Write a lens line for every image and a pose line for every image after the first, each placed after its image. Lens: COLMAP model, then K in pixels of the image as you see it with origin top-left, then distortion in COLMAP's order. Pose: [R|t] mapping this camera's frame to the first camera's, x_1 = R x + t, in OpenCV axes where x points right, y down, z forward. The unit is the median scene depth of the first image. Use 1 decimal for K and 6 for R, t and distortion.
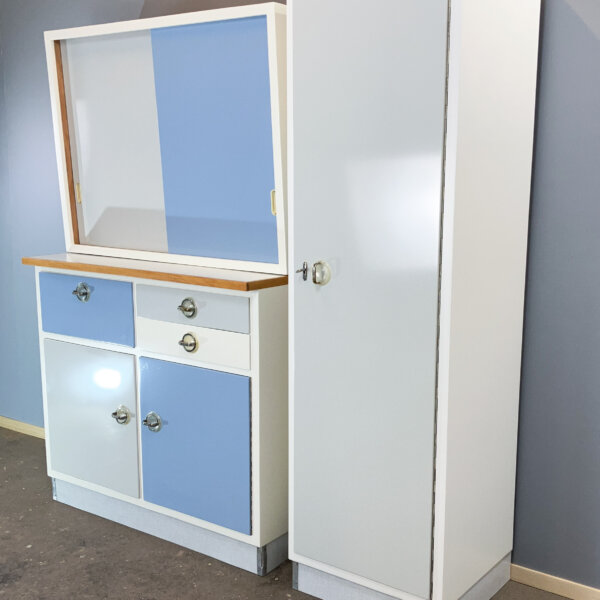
lens RADIAL K [[854.4, 0, 327.4], [0, 854.4, 312.6], [0, 0, 1]] dist [-0.004435, 0.000000]
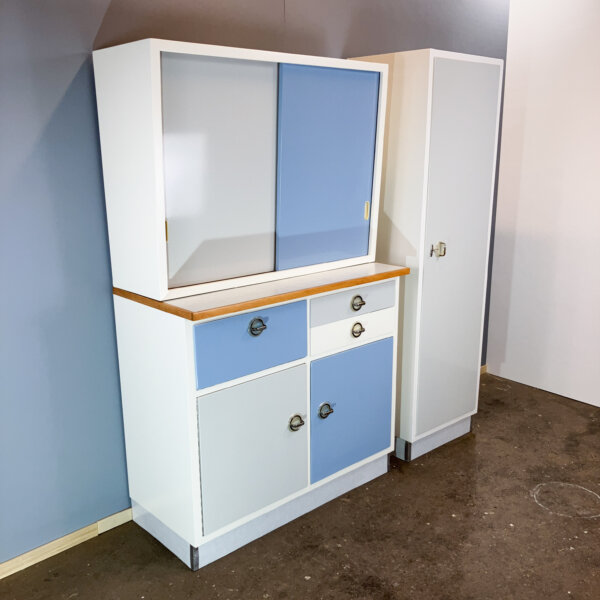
lens RADIAL K [[675.9, 0, 321.4], [0, 675.9, 322.3], [0, 0, 1]] dist [0.027685, 0.000000]
pose [[0.184219, -0.266222, 0.946144, -1.046302], [0.179064, 0.955600, 0.234019, -0.205705], [-0.966437, 0.126310, 0.223710, 0.777593]]
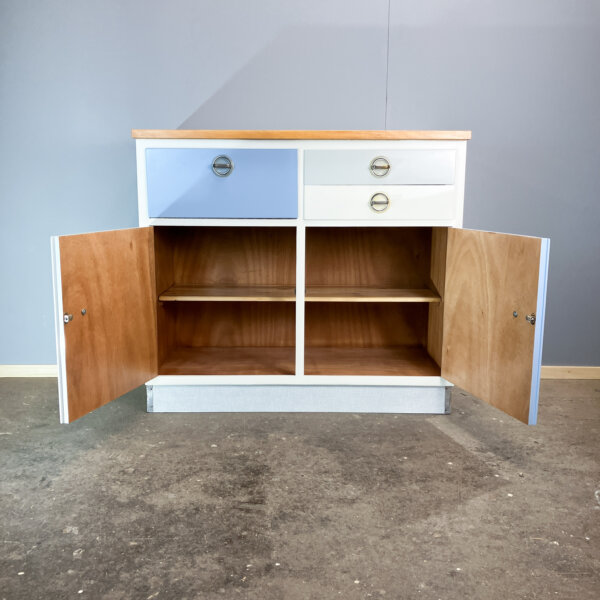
lens RADIAL K [[675.9, 0, 293.9], [0, 675.9, 313.0], [0, 0, 1]] dist [0.027685, 0.000000]
pose [[0.818689, -0.105907, 0.564387, -0.678018], [0.102871, 0.993995, 0.037300, 0.119550], [-0.564948, 0.027522, 0.824667, 0.368301]]
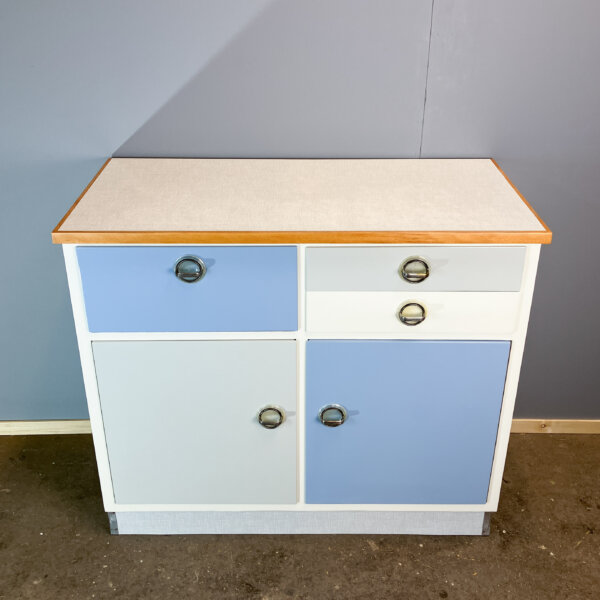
lens RADIAL K [[747.1, 0, 301.5], [0, 747.1, 289.0], [0, 0, 1]] dist [0.022816, 0.000000]
pose [[0.815649, -0.271243, 0.511022, -0.528270], [0.107058, 0.938793, 0.327423, -0.192594], [-0.568555, -0.212353, 0.794765, 0.517080]]
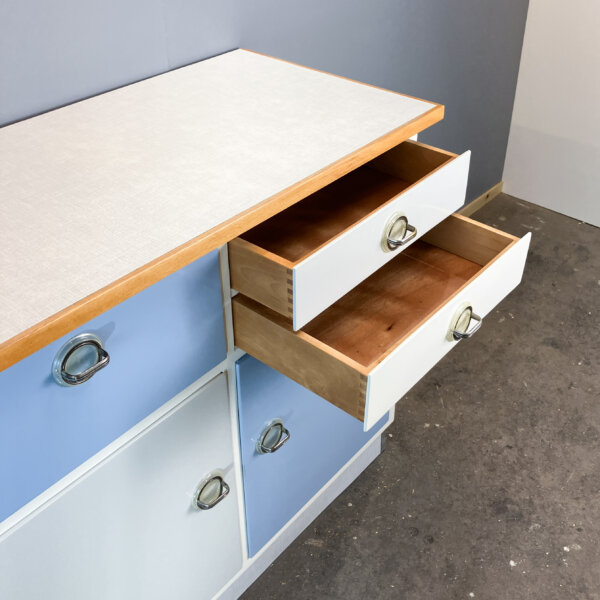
lens RADIAL K [[747.1, 0, 349.3], [0, 747.1, 266.2], [0, 0, 1]] dist [0.022816, 0.000000]
pose [[0.035574, -0.560489, 0.827398, -0.537808], [0.158305, 0.820629, 0.549097, -0.218262], [-0.986749, 0.111448, 0.117921, 0.876326]]
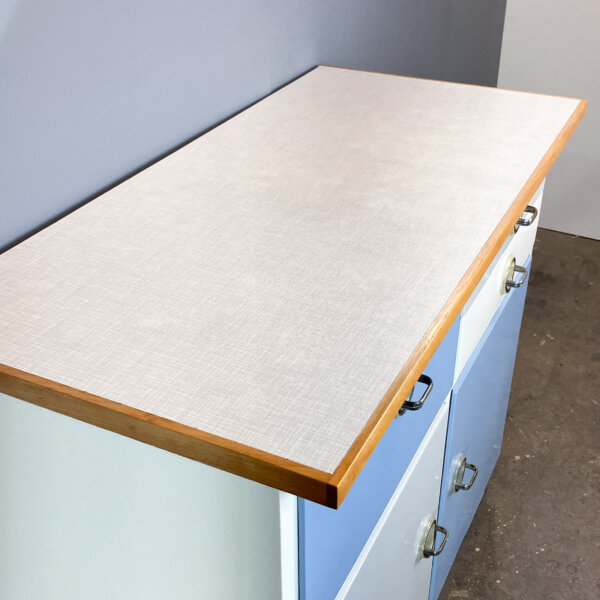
lens RADIAL K [[854.4, 0, 325.8], [0, 854.4, 313.9], [0, 0, 1]] dist [-0.004435, 0.000000]
pose [[-0.180445, -0.528916, 0.829269, -0.558842], [0.167636, 0.814235, 0.555805, -0.242401], [-0.969194, 0.239307, -0.058260, 1.078324]]
